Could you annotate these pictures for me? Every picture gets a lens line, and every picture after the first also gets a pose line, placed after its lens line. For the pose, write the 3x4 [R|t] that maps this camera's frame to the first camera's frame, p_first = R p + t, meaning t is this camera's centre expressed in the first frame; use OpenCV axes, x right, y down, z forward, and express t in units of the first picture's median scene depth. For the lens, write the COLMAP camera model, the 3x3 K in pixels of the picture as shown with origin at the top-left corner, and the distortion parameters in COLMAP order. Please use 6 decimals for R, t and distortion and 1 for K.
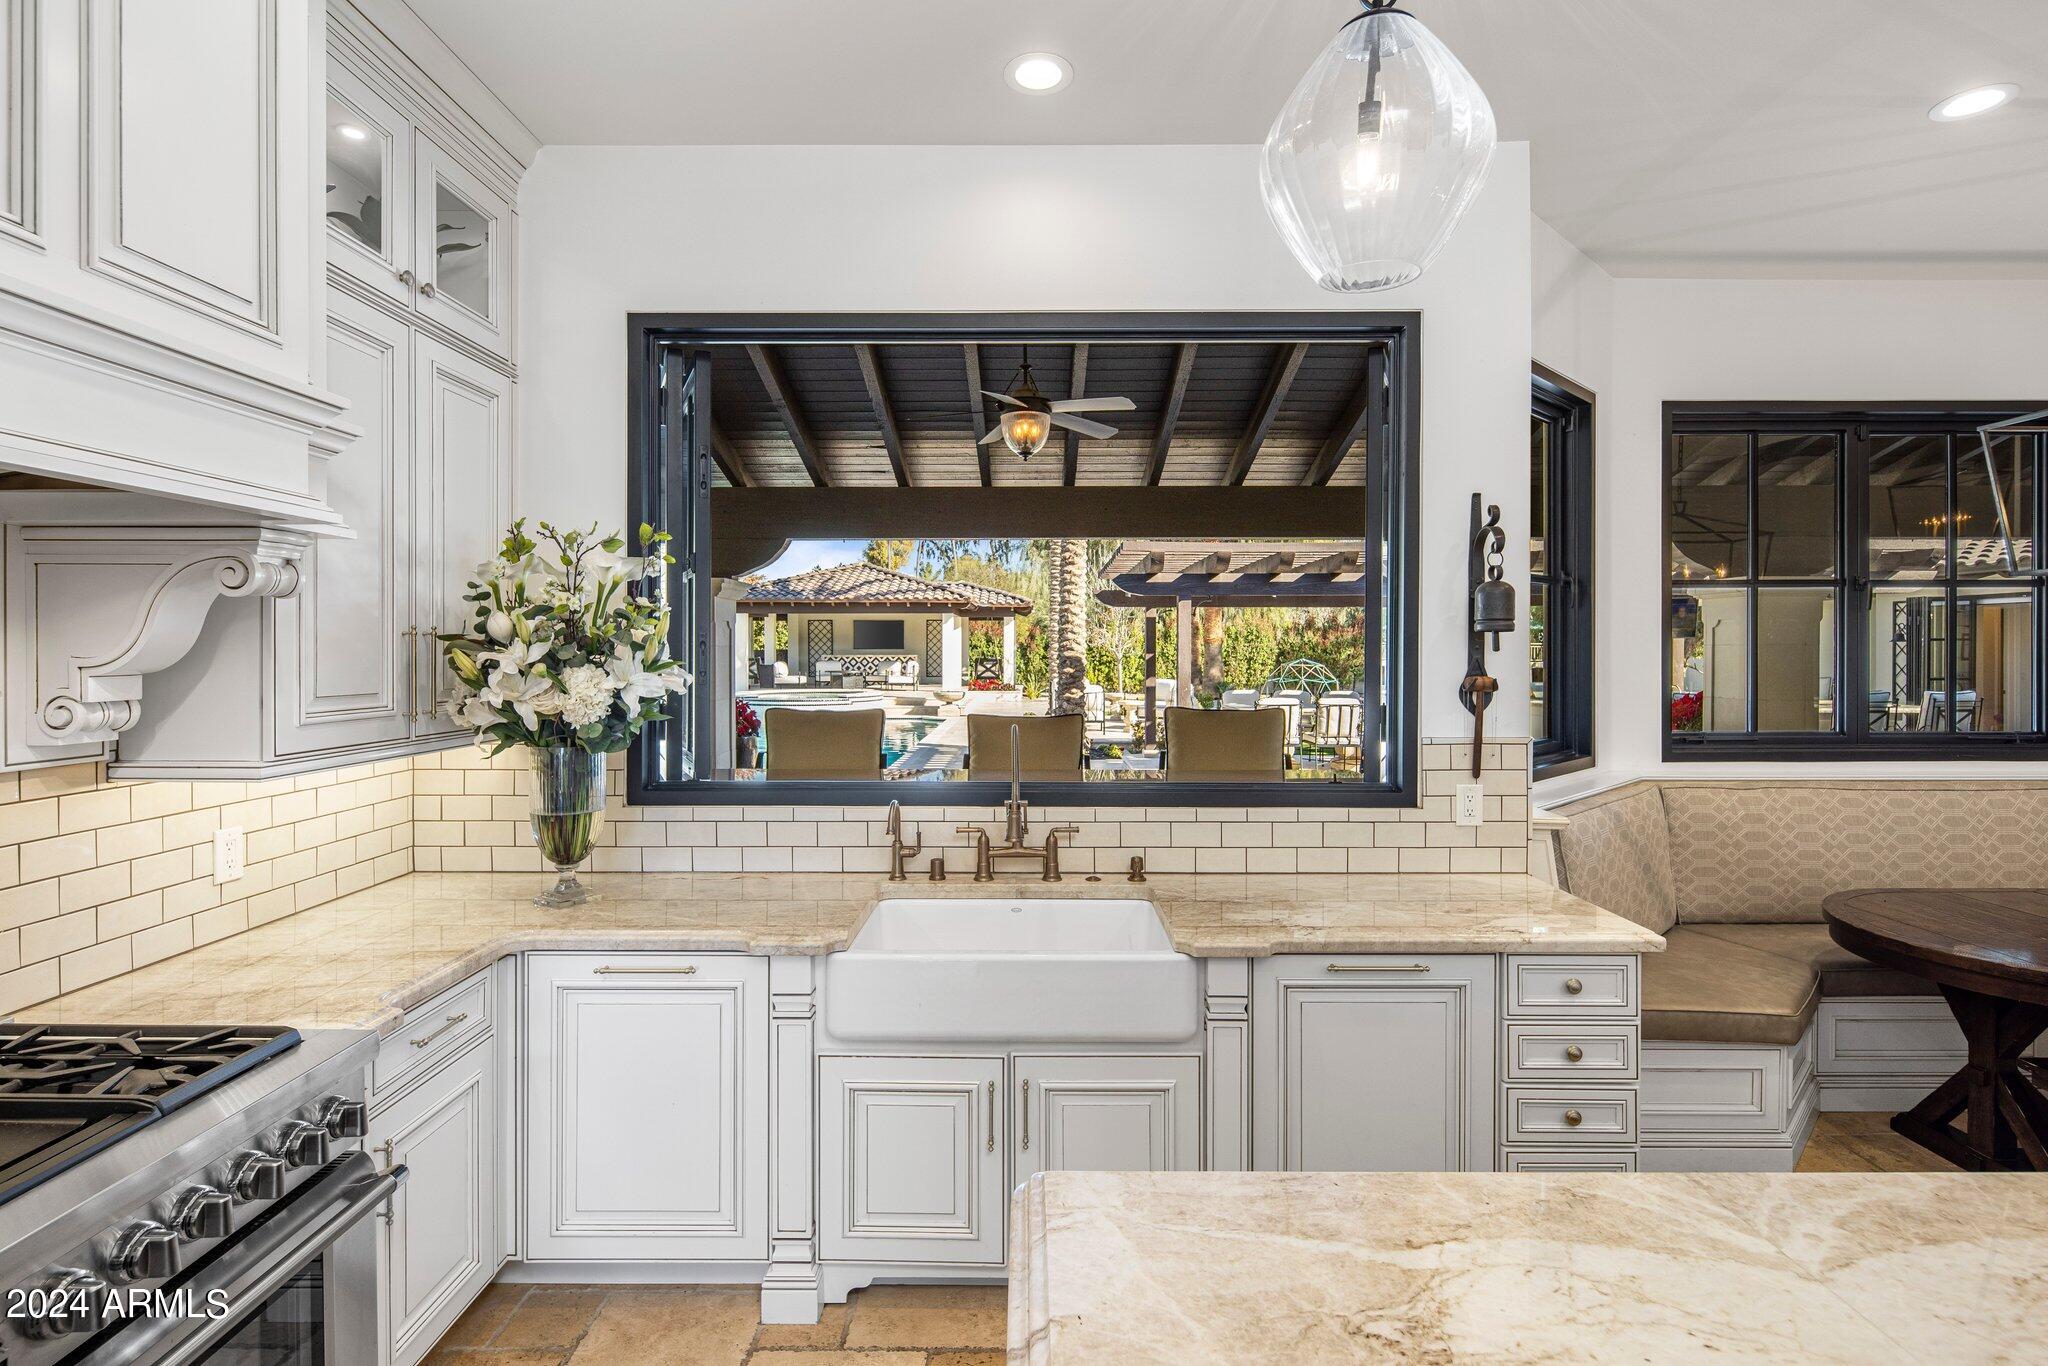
lens RADIAL K [[967.9, 0, 1027.9], [0, 967.9, 662.0], [0, 0, 1]] dist [0.000456, -0.000055]
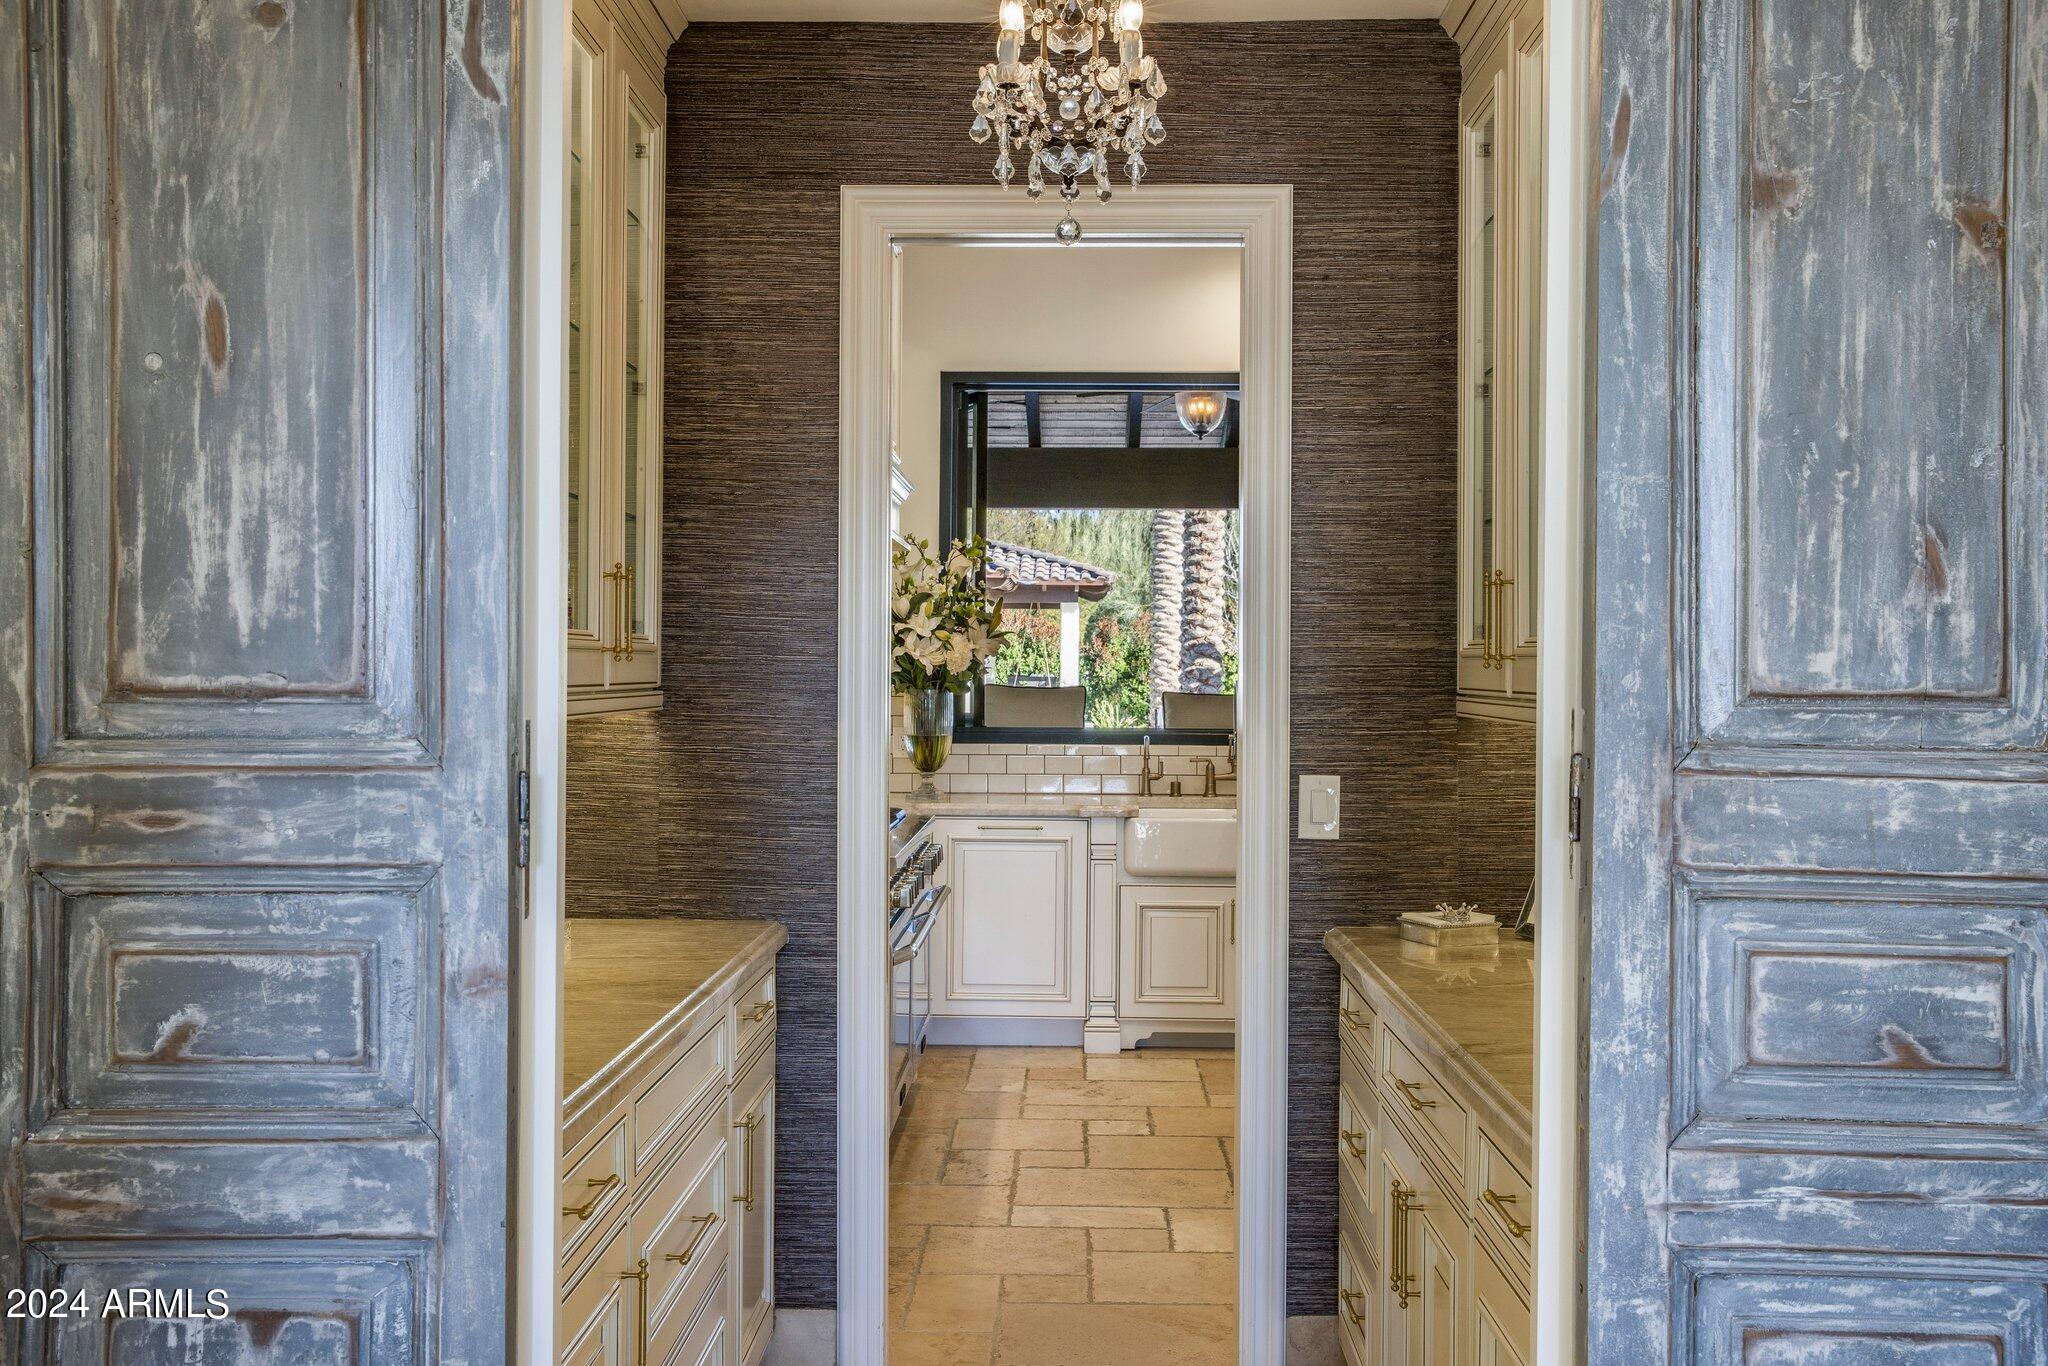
lens RADIAL K [[2082.9, 0, 1024.0], [0, 2082.9, 683.0], [0, 0, 1]] dist [0.007812, 0.045731]
pose [[0.999913, 0.005889, -0.011810, -0.270305], [-0.005985, 0.999949, -0.008184, 0.091229], [0.011761, 0.008254, 0.999897, -1.895680]]
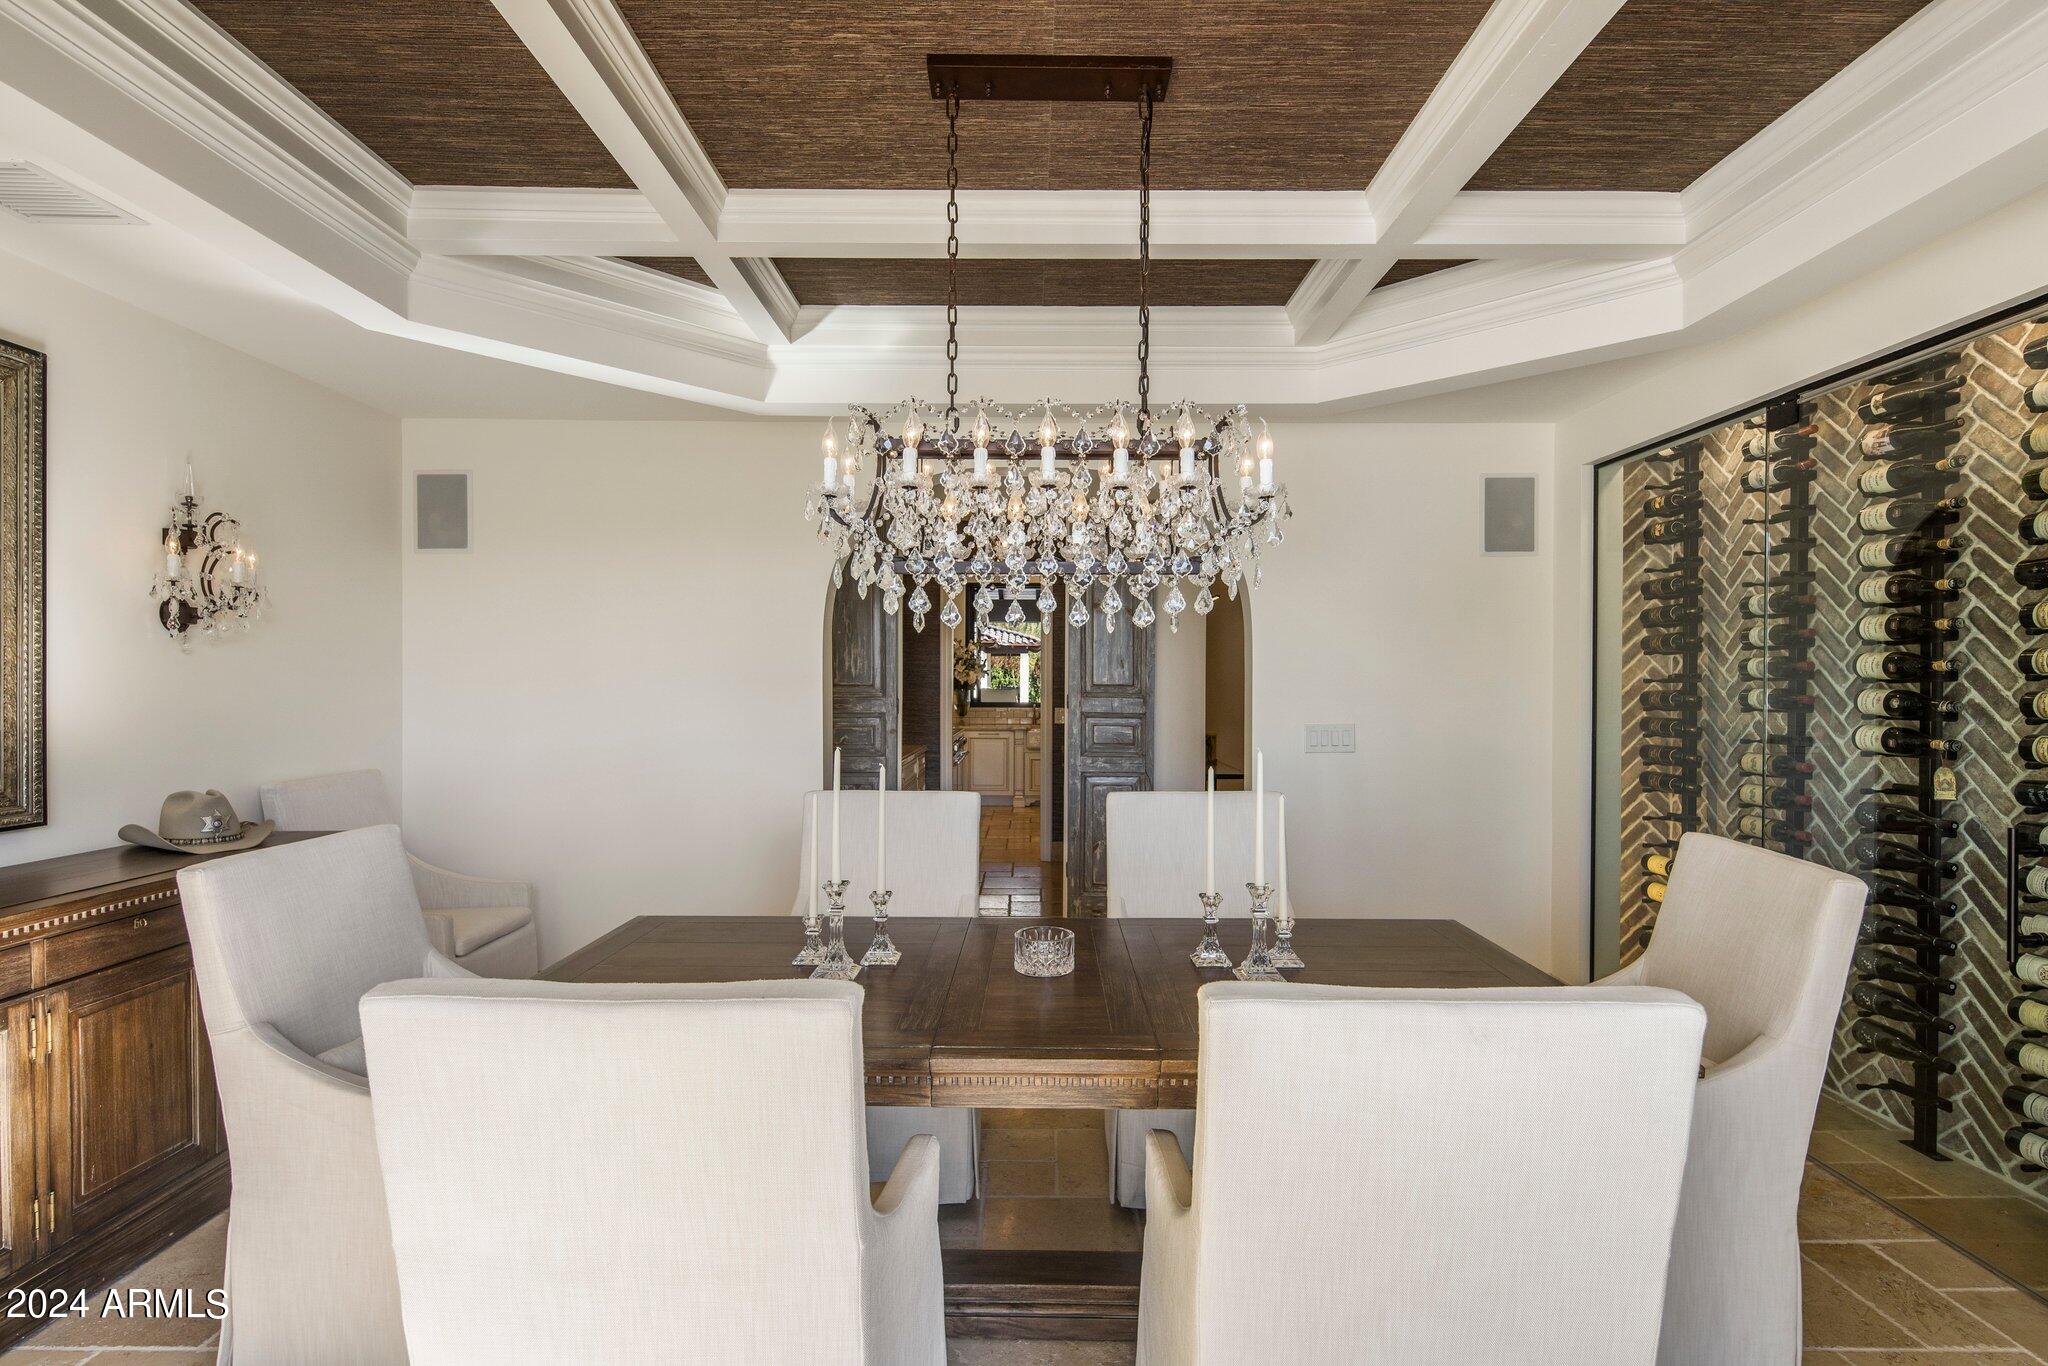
lens RADIAL K [[1075.4, 0, 1024.0], [0, 1075.4, 683.0], [0, 0, 1]] dist [0.000180, -0.000021]
pose [[0.999995, 0.002884, 0.001540, -0.186213], [-0.002860, 0.999875, -0.015557, 0.120029], [-0.001585, 0.015553, 0.999878, -3.469938]]
